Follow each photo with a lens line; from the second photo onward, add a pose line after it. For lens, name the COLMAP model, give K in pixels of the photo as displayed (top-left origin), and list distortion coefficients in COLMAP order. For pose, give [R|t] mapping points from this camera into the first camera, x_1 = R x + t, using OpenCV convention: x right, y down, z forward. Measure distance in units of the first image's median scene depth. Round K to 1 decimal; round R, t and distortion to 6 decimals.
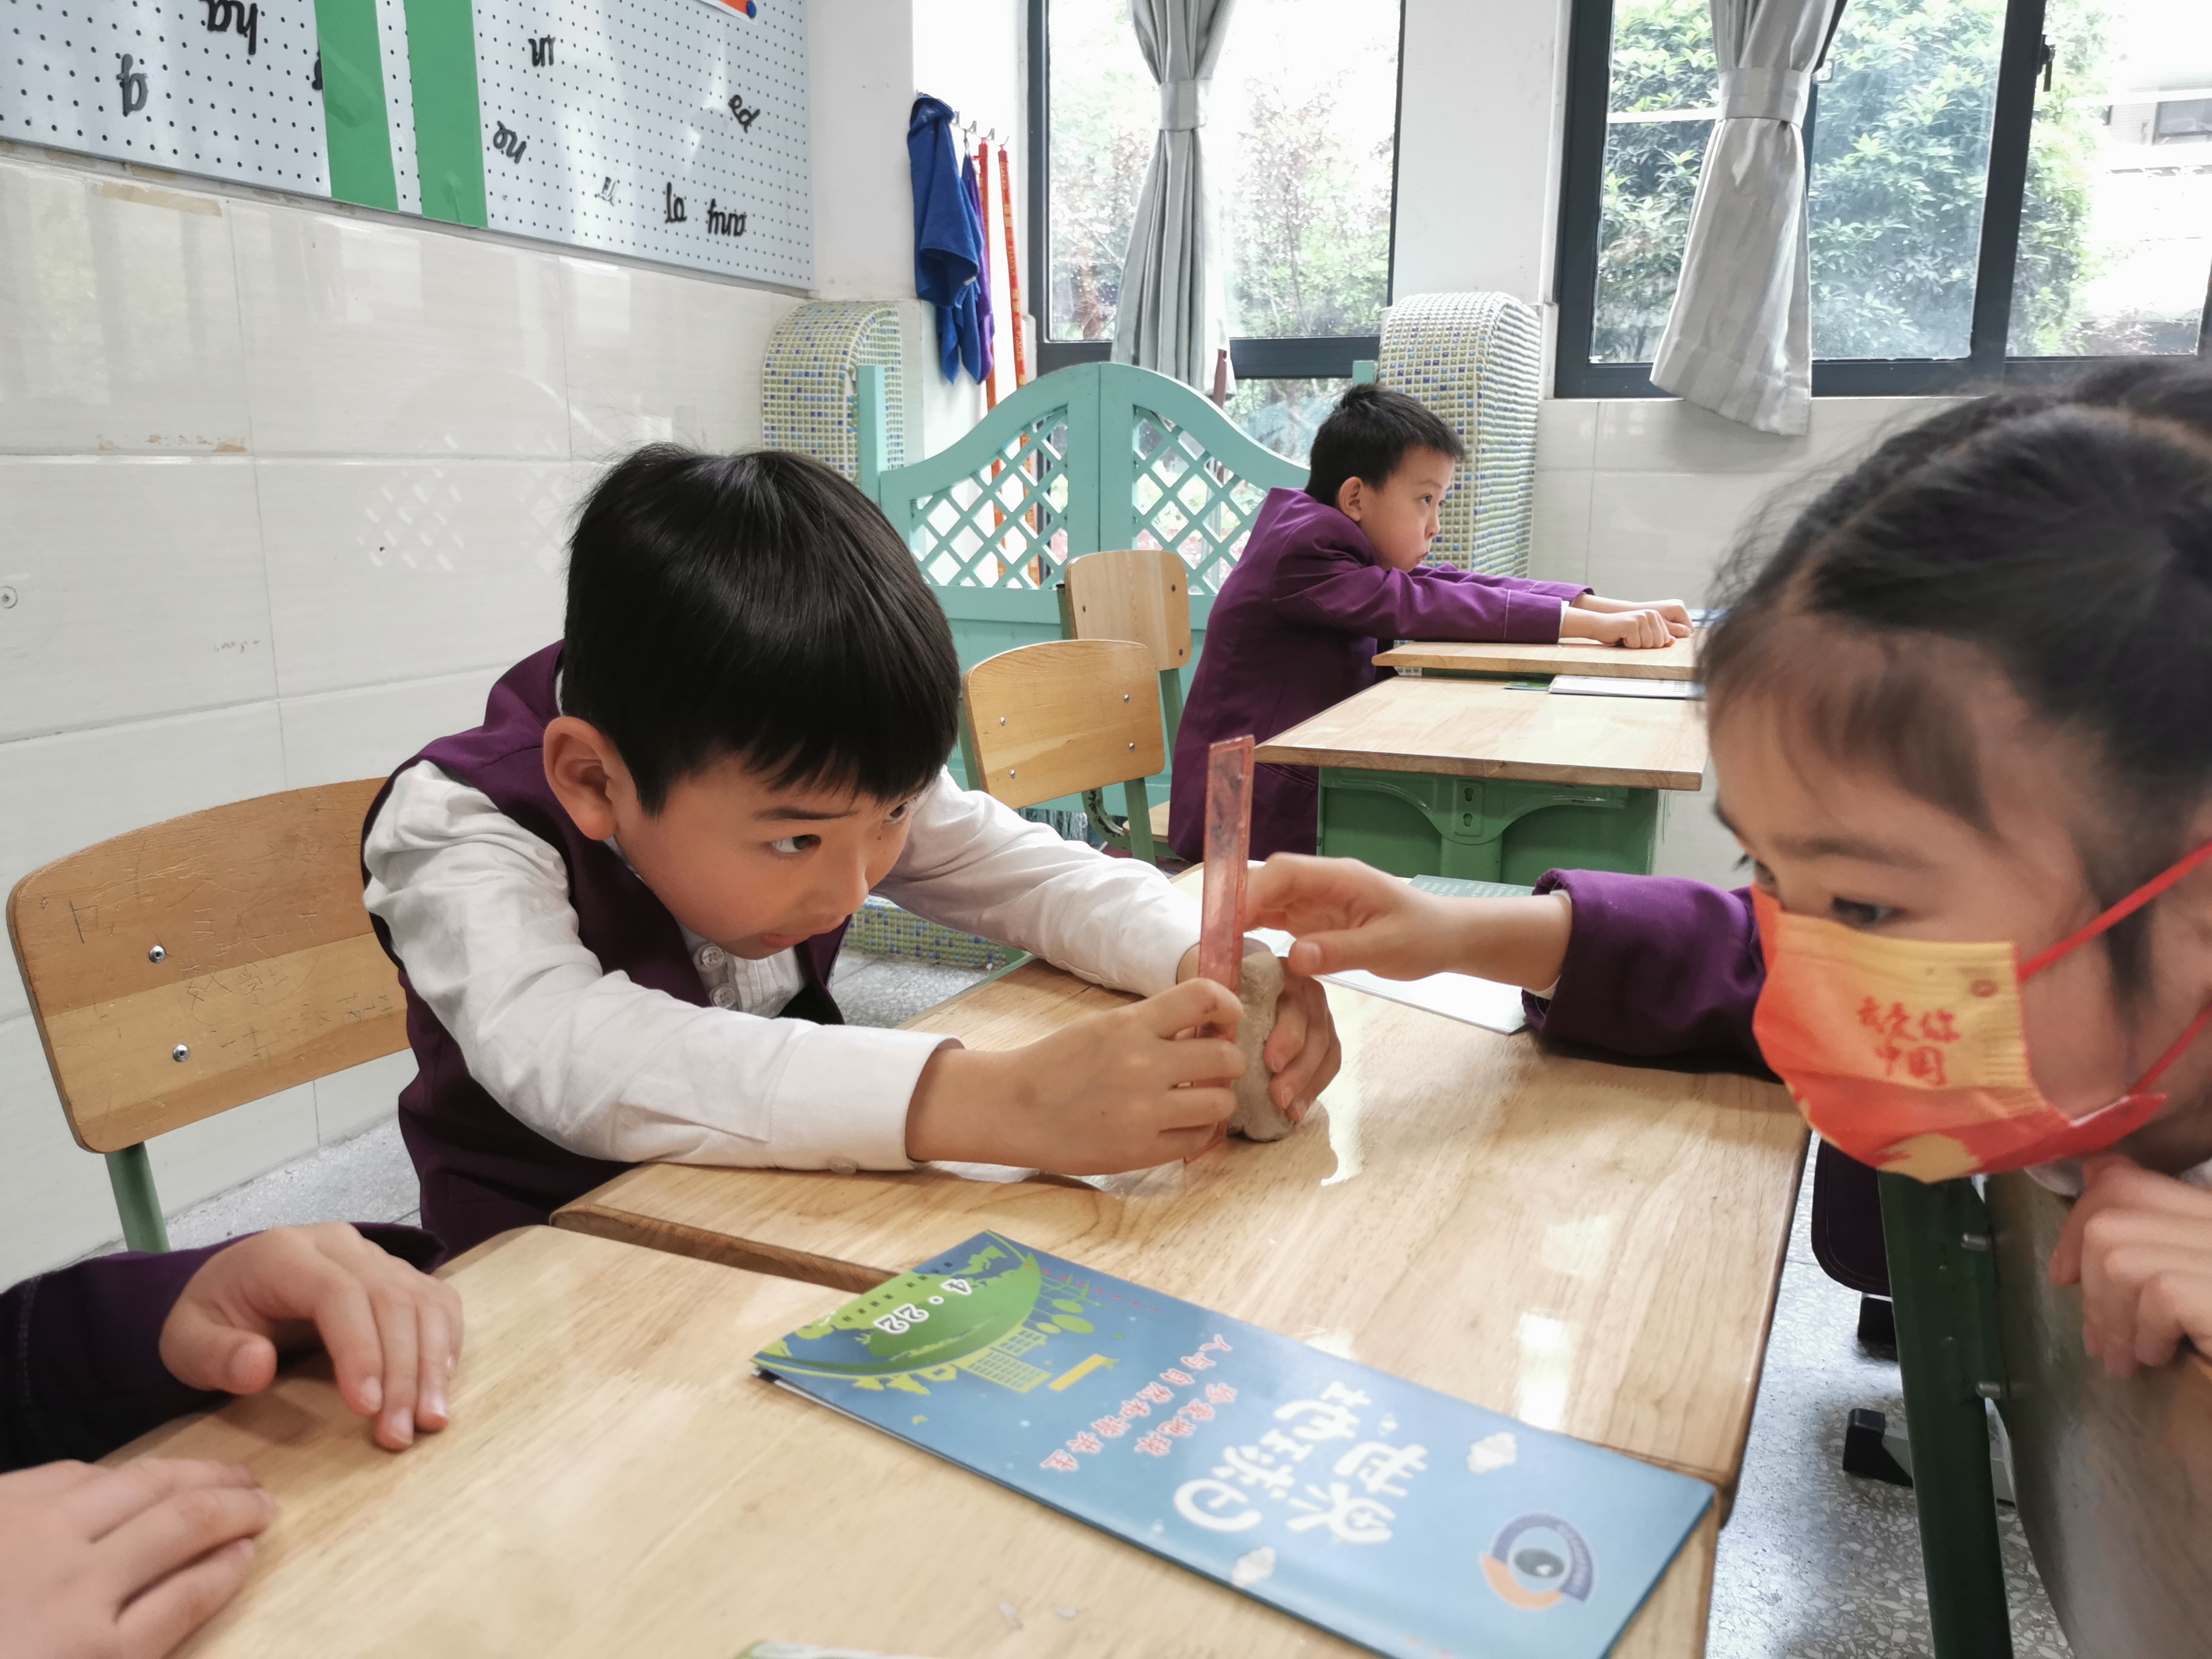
lens RADIAL K [[1732.6, 0, 1108.0], [0, 1732.6, 842.6], [0, 0, 1]] dist [0.049485, -0.012925]
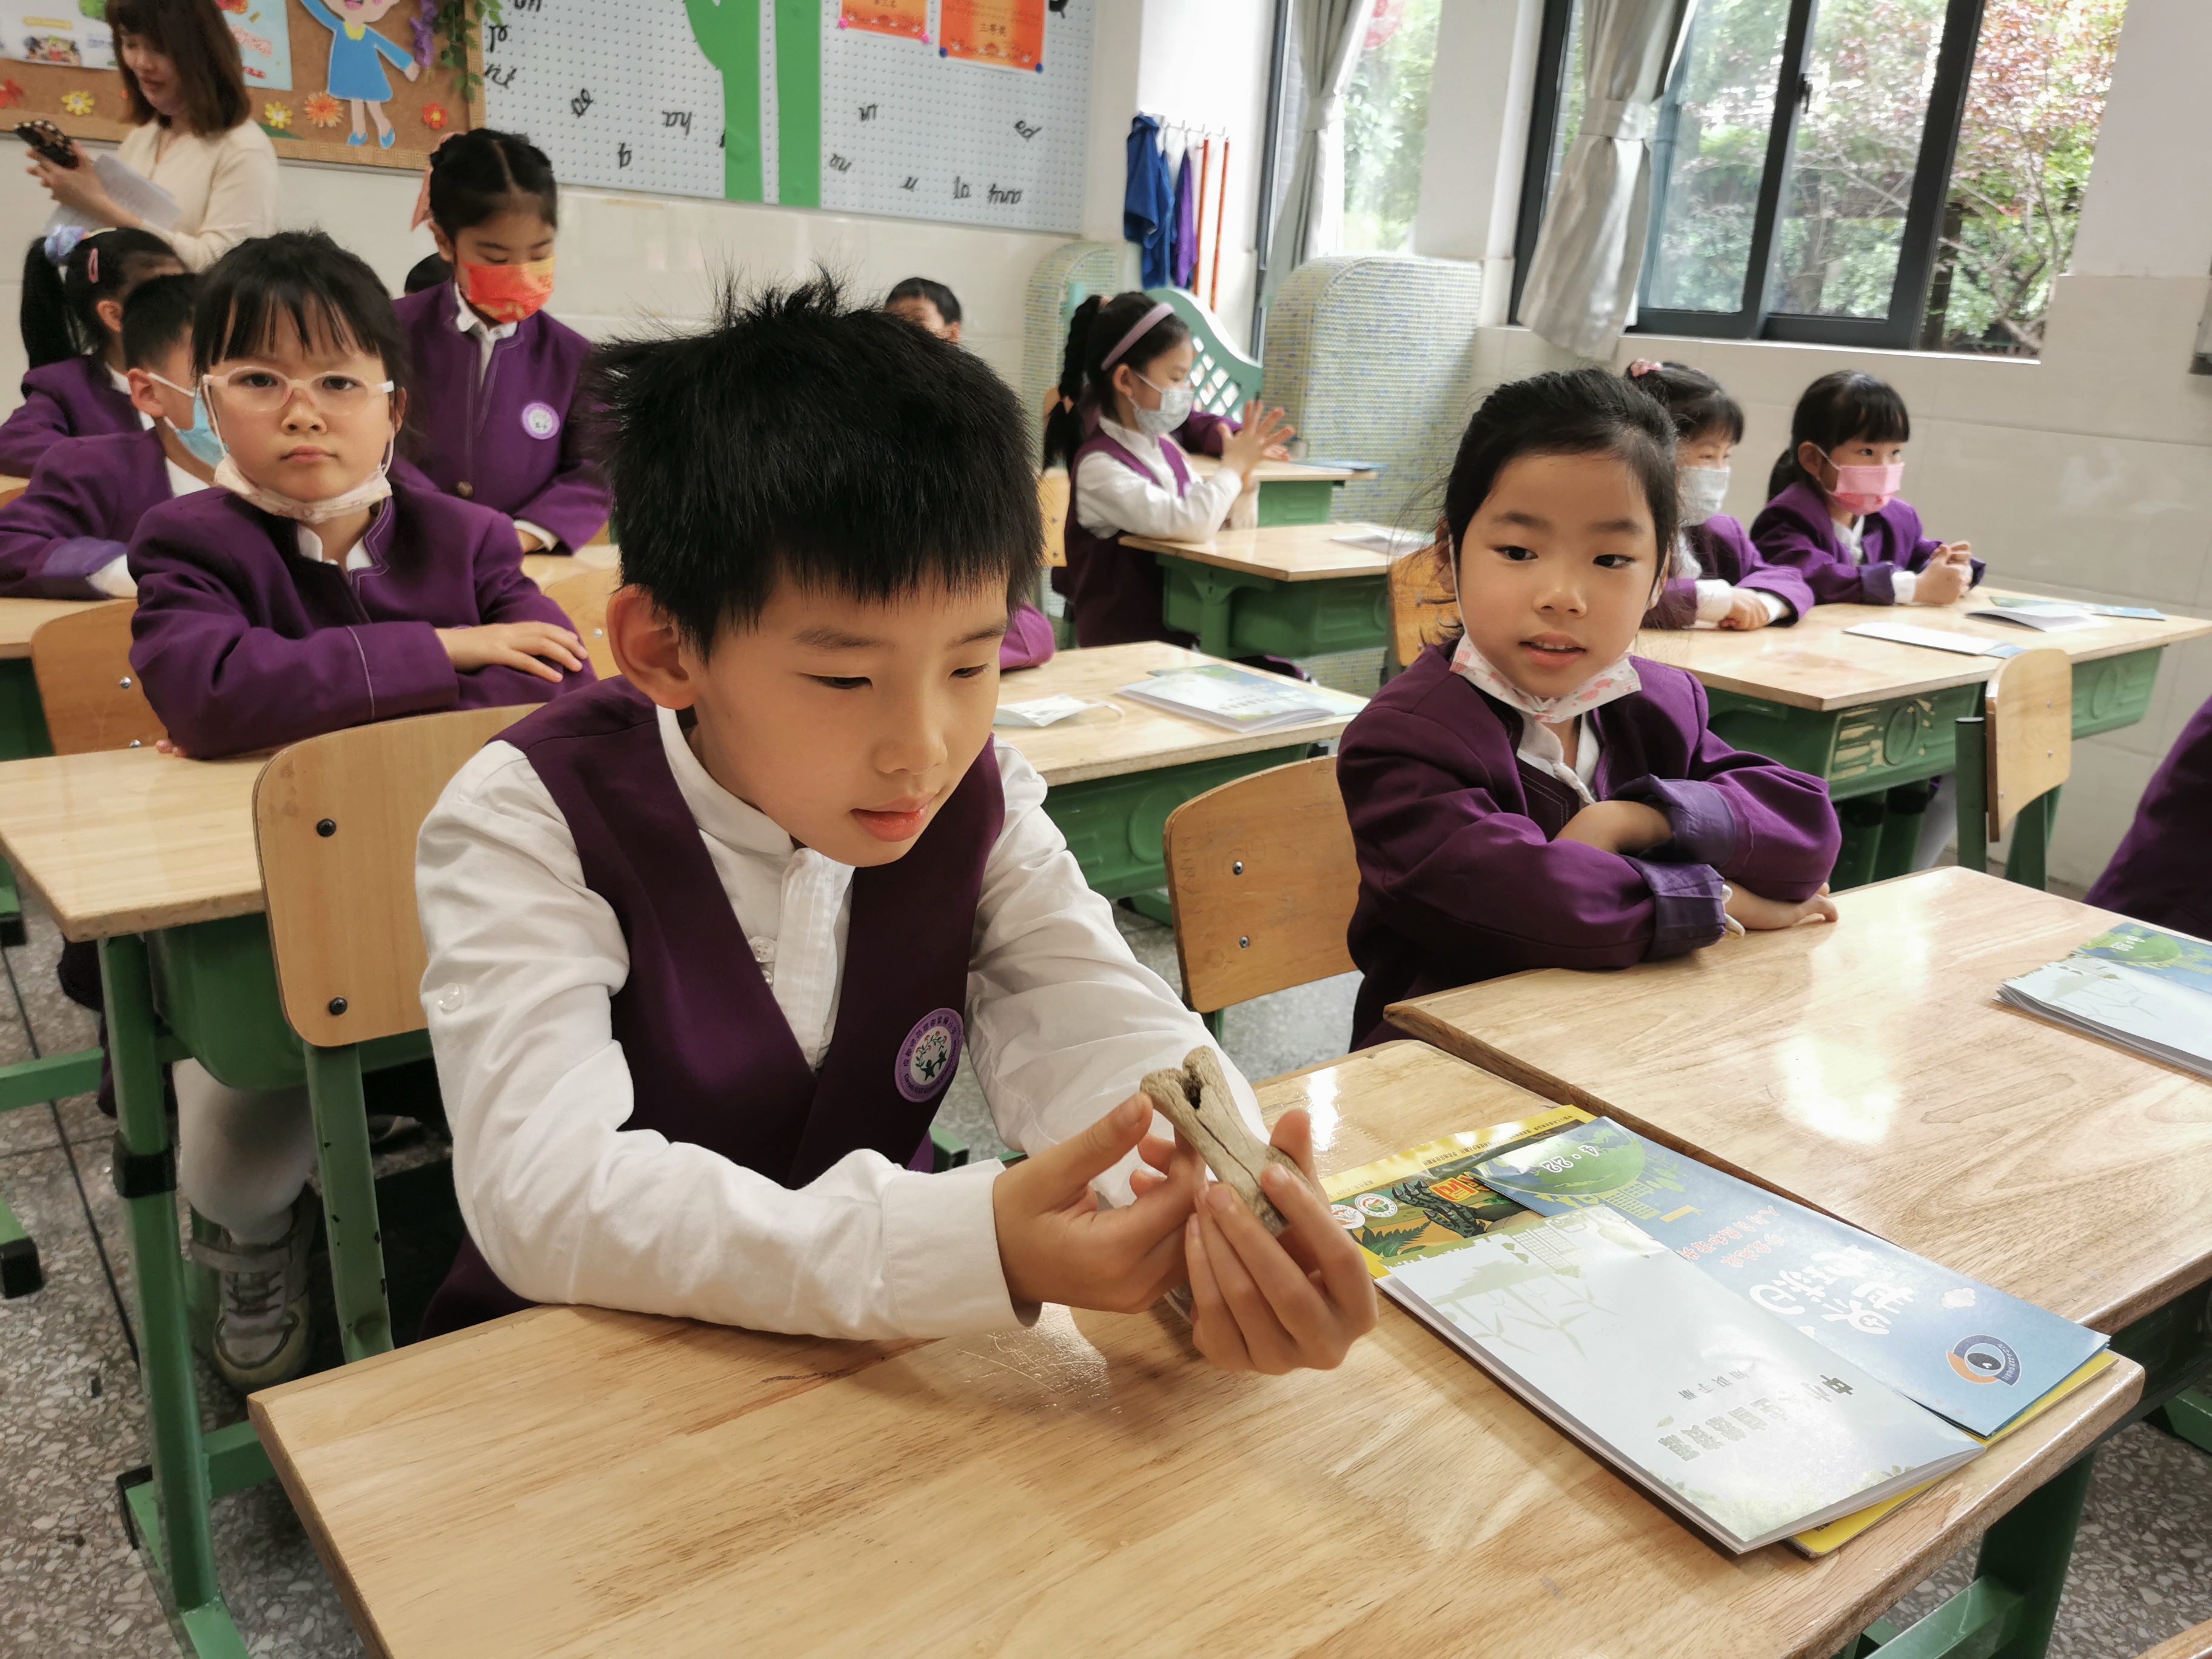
lens RADIAL K [[1732.6, 0, 1100.7], [0, 1732.6, 825.7], [0, 0, 1]] dist [0.049485, -0.012925]
pose [[0.792446, 0.217311, -0.569916, 1.007698], [-0.184077, 0.976018, 0.116207, 0.032986], [0.581502, 0.012820, 0.813444, -0.342901]]
